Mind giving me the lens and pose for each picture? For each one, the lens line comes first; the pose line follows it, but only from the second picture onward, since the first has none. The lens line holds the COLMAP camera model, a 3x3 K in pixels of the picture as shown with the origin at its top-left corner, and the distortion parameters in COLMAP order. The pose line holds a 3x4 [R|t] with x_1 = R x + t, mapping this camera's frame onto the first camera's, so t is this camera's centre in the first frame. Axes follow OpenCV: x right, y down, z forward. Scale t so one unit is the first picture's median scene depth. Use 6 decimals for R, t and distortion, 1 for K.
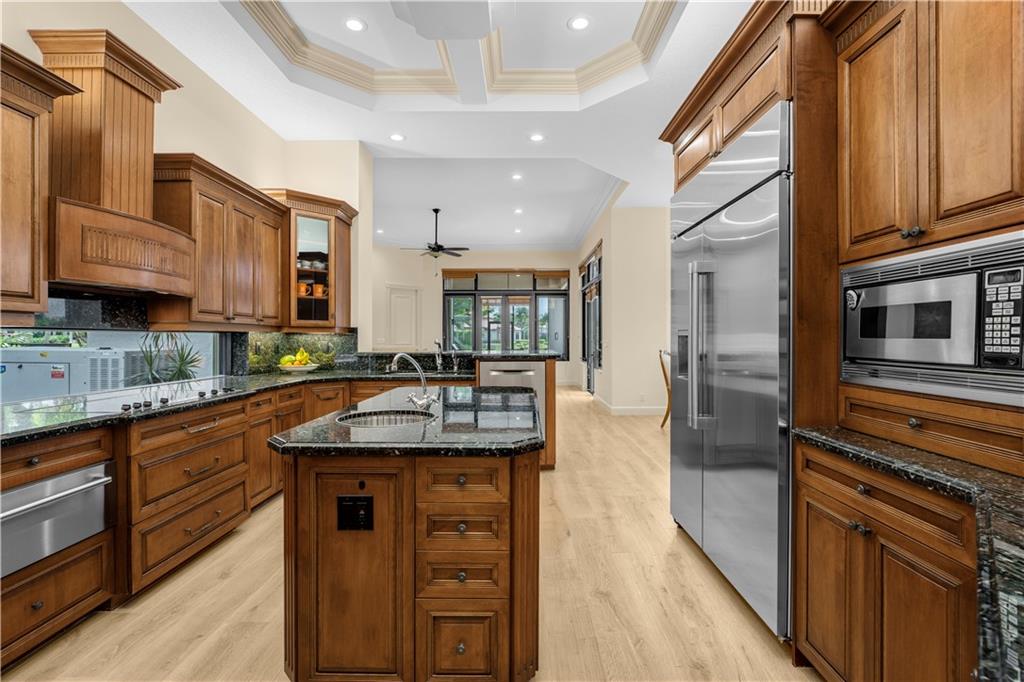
lens RADIAL K [[465.4, 0, 514.2], [0, 465.4, 335.7], [0, 0, 1]] dist [-0.003258, -0.000287]
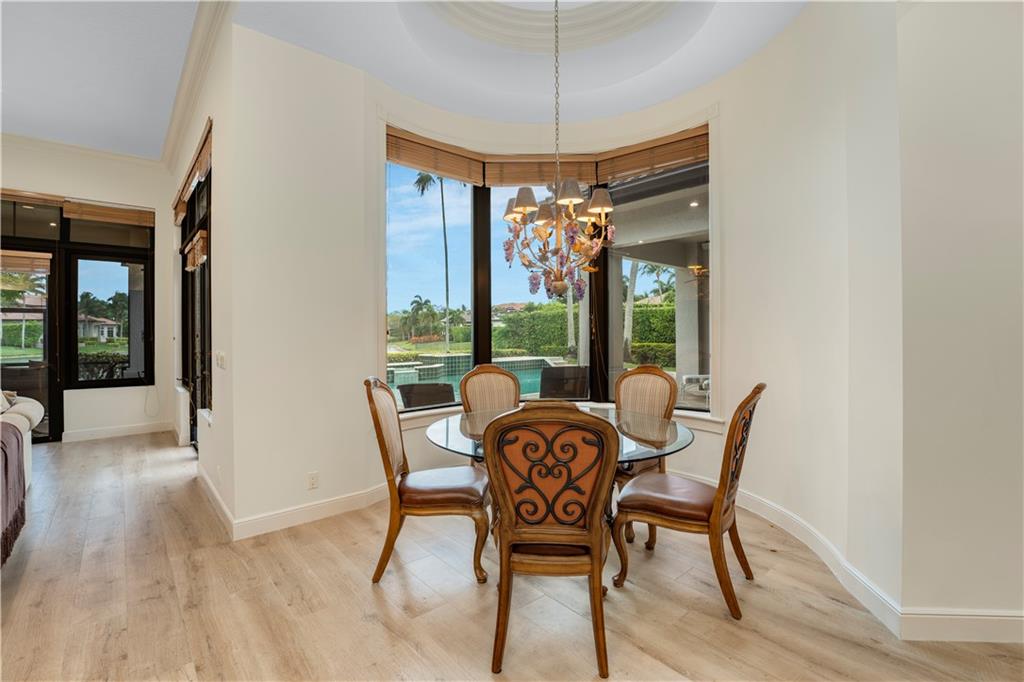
lens RADIAL K [[465.4, 0, 514.2], [0, 465.4, 335.7], [0, 0, 1]] dist [-0.003258, -0.000287]
pose [[0.755646, -0.011813, 0.654874, 0.090352], [0.005866, 0.999919, 0.011268, -0.004294], [-0.654954, -0.004673, 0.755654, 0.368288]]
